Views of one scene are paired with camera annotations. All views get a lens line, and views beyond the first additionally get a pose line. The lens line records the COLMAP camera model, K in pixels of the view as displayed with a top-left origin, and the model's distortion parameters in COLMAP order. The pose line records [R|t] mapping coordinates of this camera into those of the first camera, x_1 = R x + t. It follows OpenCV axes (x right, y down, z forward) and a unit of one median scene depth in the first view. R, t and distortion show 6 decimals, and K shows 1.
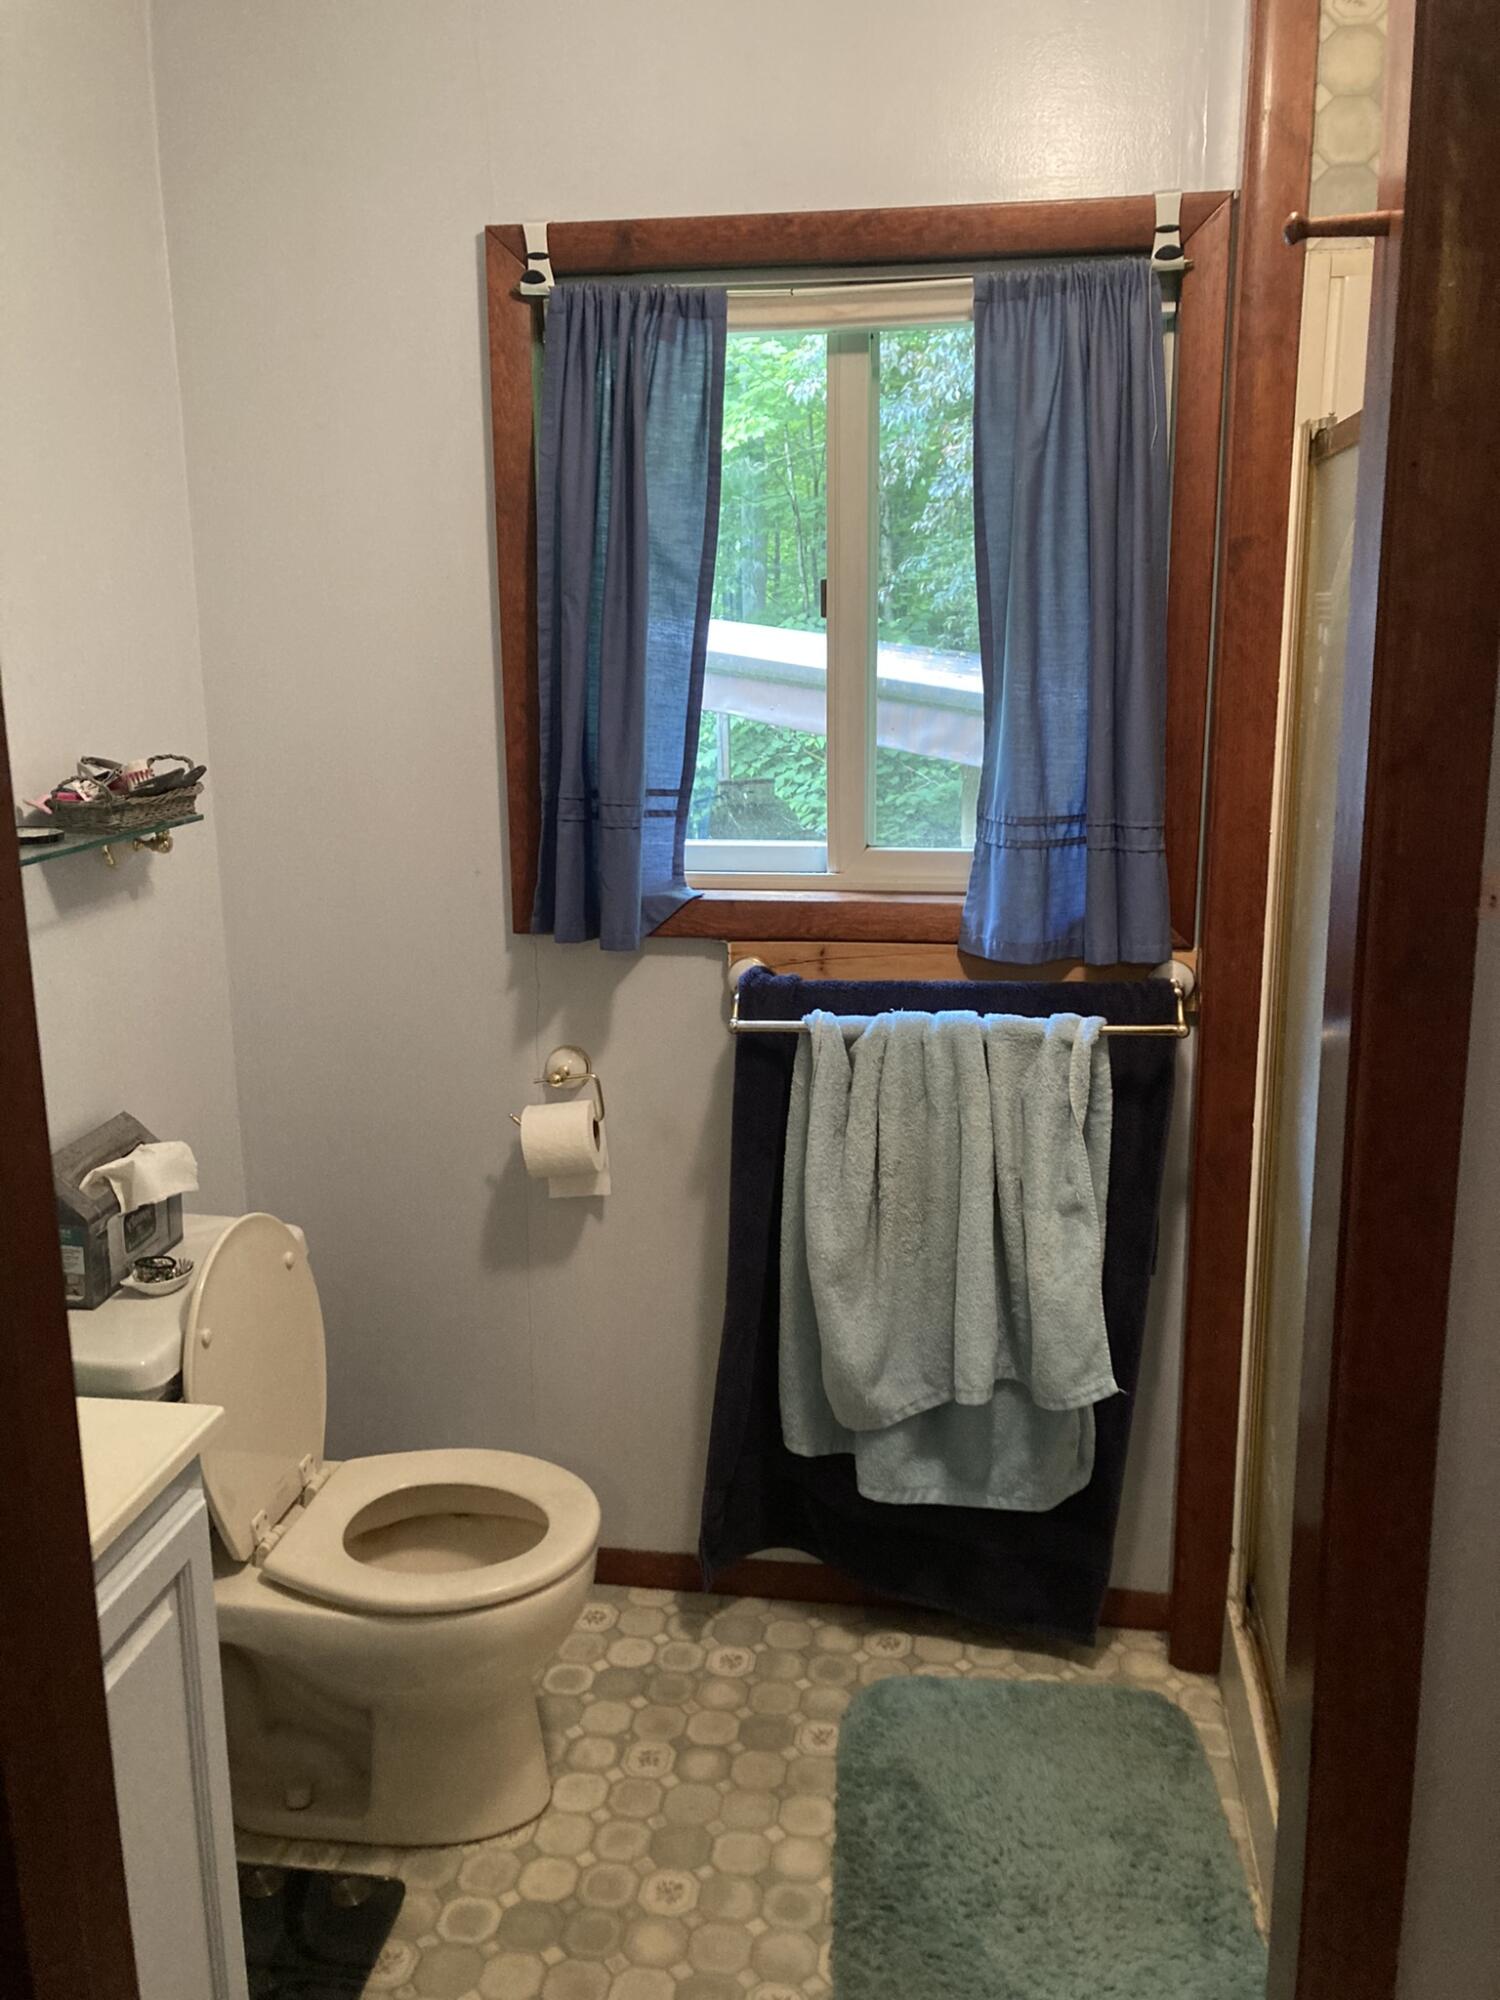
lens RADIAL K [[1653.9, 0, 765.4], [0, 1653.9, 998.6], [0, 0, 1]] dist [0.063885, -0.008522]
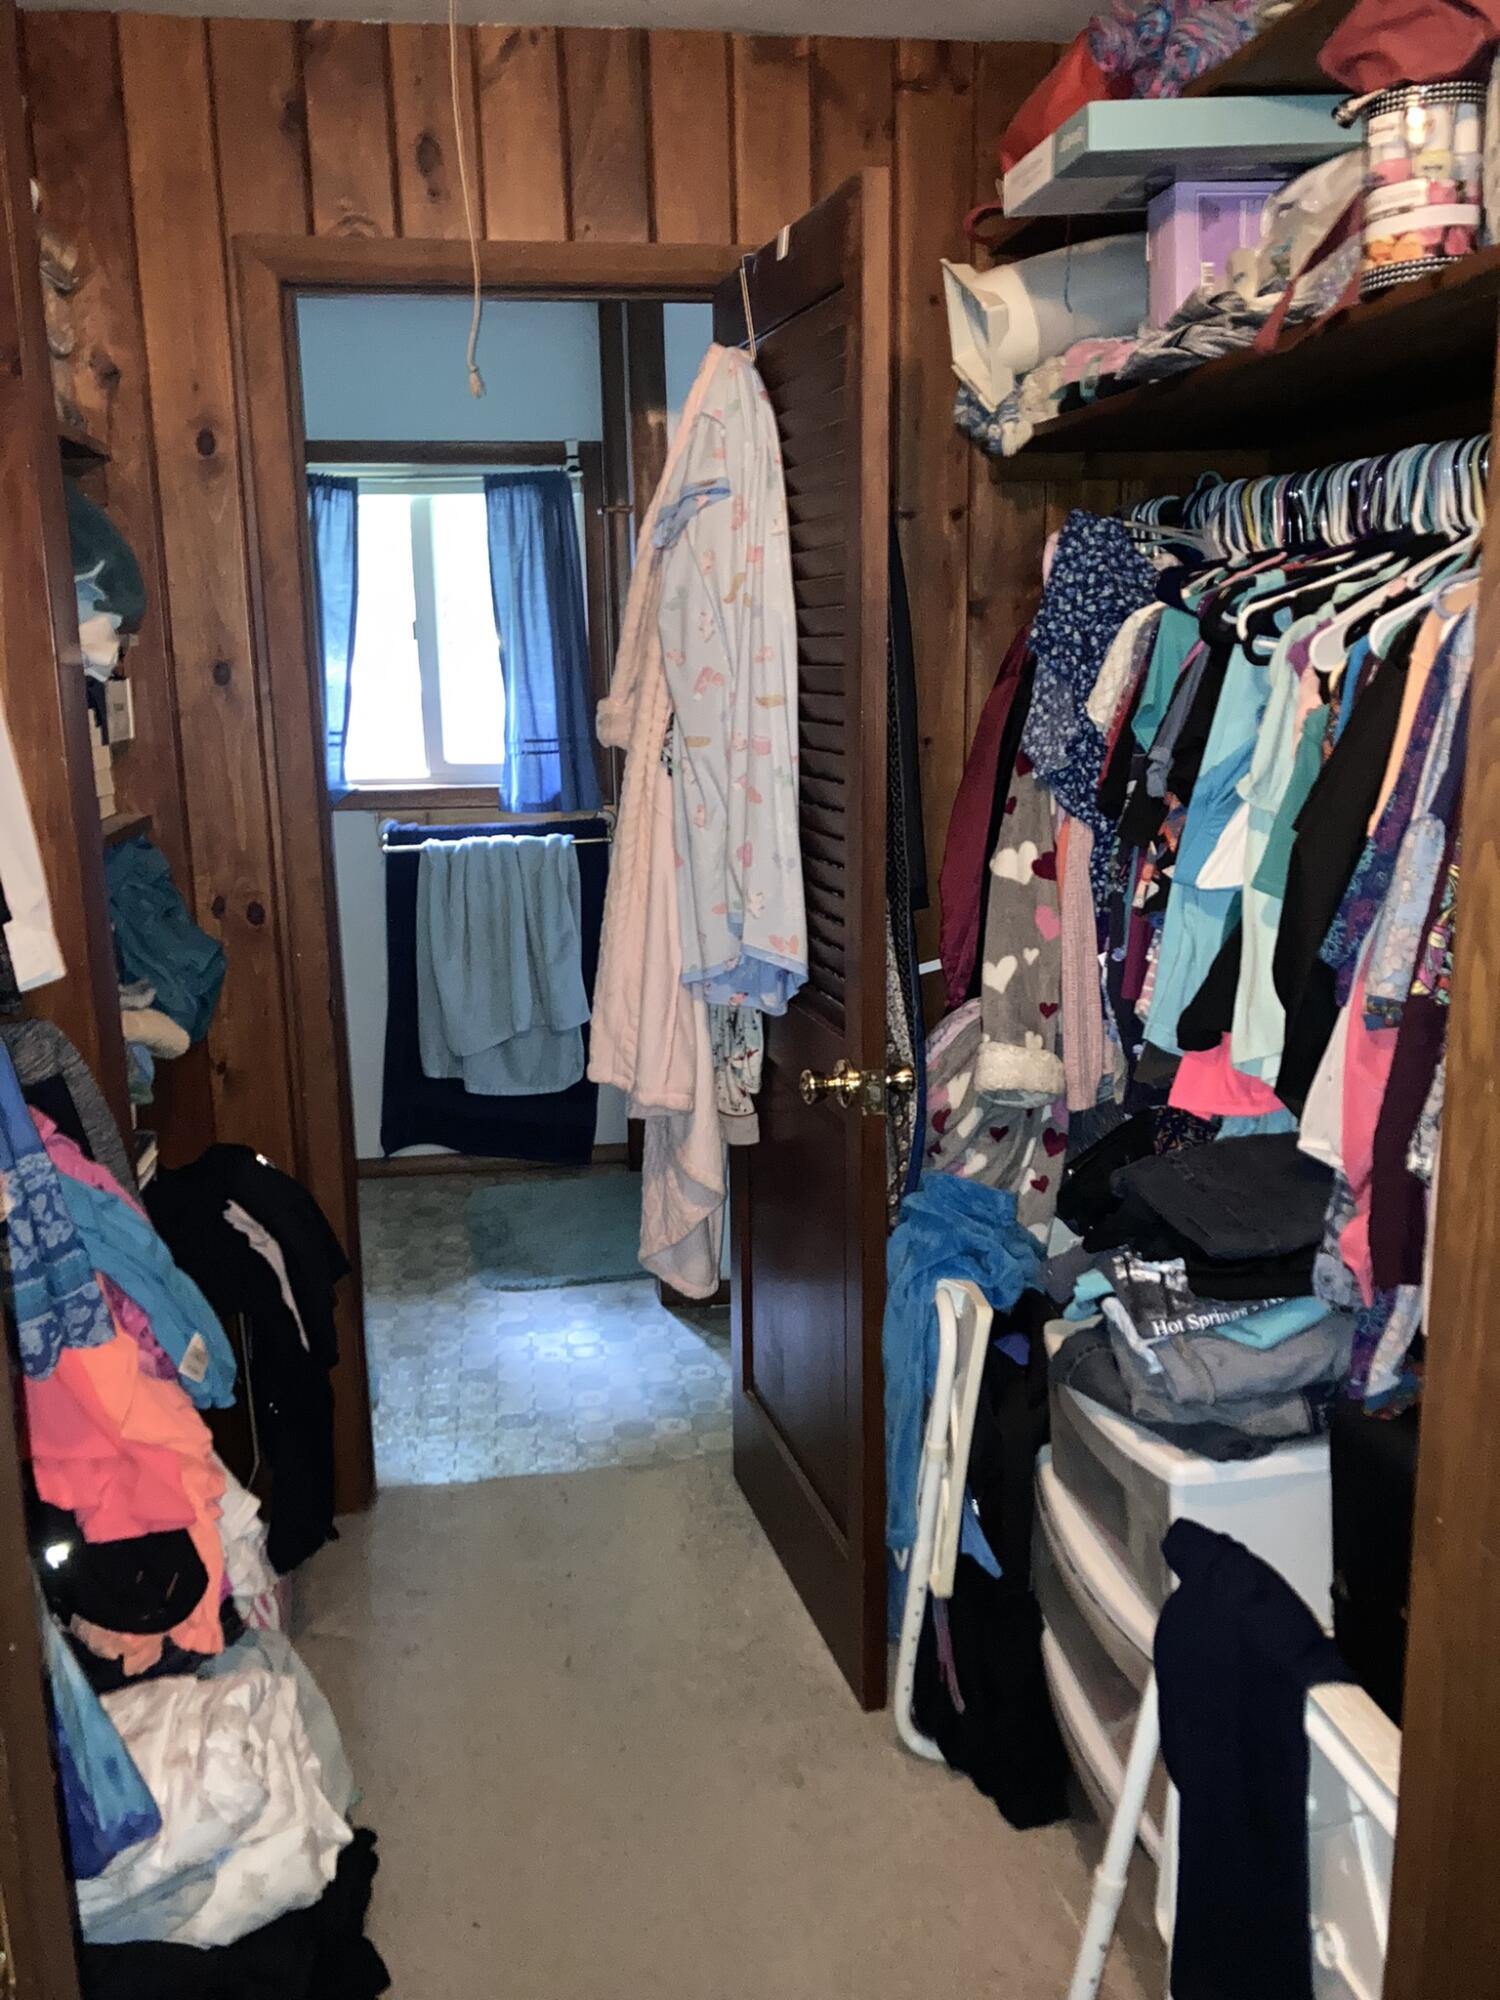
lens RADIAL K [[1653.9, 0, 765.4], [0, 1653.9, 998.6], [0, 0, 1]] dist [0.063885, -0.008522]
pose [[0.957876, -0.065779, 0.279548, -0.150728], [0.075022, 0.996928, -0.022480, 0.271636], [-0.277210, 0.042505, 0.959869, -0.998188]]
